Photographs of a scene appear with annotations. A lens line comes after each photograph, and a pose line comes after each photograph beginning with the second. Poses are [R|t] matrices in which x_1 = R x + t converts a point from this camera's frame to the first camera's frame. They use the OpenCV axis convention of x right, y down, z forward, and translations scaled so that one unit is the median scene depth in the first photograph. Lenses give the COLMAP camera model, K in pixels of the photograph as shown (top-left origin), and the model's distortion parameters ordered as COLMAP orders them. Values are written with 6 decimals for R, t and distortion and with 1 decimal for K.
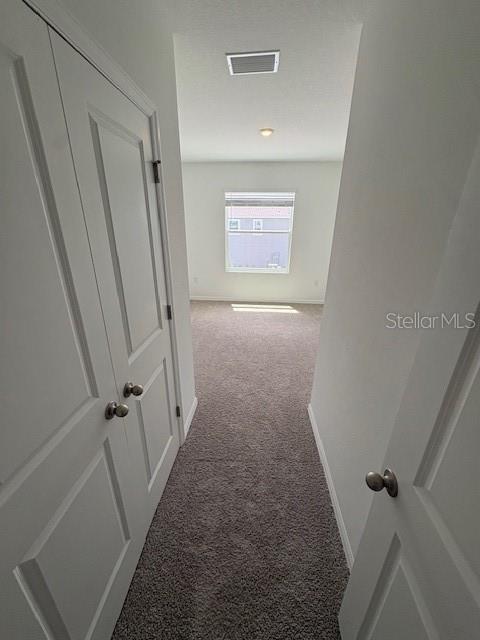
lens RADIAL K [[256.6, 0, 237.4], [0, 256.6, 320.2], [0, 0, 1]] dist [-0.000445, -0.000258]
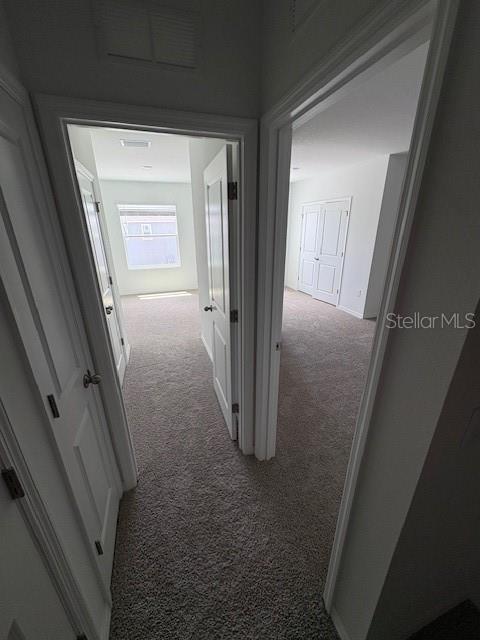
lens RADIAL K [[256.6, 0, 241.3], [0, 256.6, 320.8], [0, 0, 1]] dist [-0.000445, -0.000258]
pose [[0.916429, -0.152521, 0.369993, -0.044595], [0.156327, 0.987505, 0.019872, 0.119845], [-0.368401, 0.039628, 0.928822, -0.337326]]
